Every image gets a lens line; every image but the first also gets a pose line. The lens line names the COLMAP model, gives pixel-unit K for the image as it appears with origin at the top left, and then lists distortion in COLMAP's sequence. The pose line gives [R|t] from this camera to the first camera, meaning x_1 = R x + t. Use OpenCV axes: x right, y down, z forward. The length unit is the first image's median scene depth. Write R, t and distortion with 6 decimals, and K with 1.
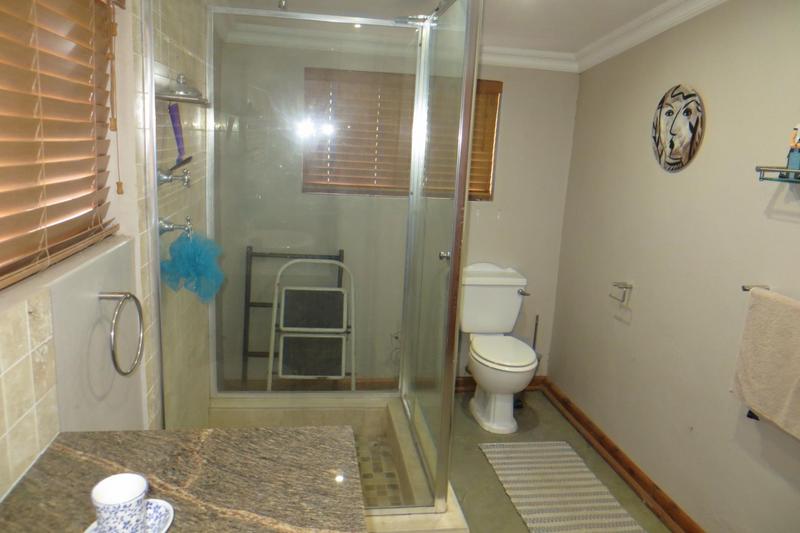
lens RADIAL K [[601.3, 0, 401.6], [0, 601.3, 273.7], [0, 0, 1]] dist [-0.011721, -0.001330]
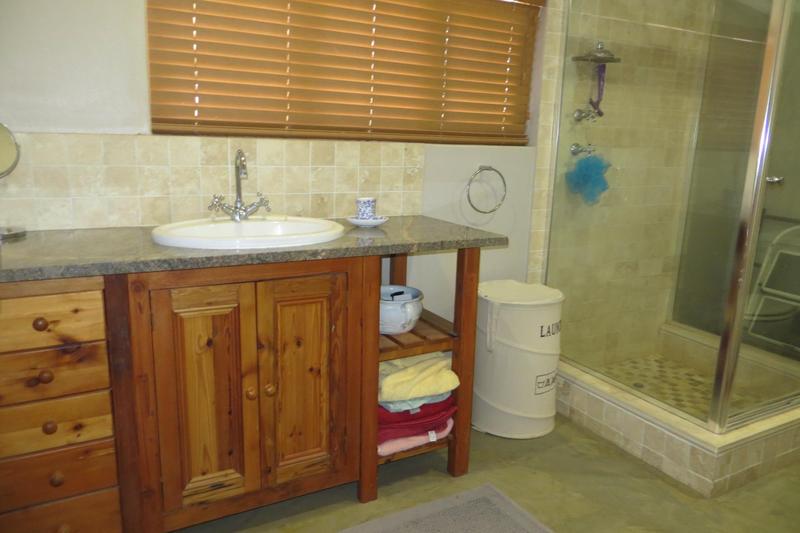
lens RADIAL K [[601.3, 0, 404.3], [0, 601.3, 272.6], [0, 0, 1]] dist [-0.011721, -0.001330]
pose [[0.365085, 0.167921, -0.915705, 0.496067], [-0.209215, 0.973238, 0.095059, 0.096016], [0.907162, 0.156874, 0.390446, 0.057481]]
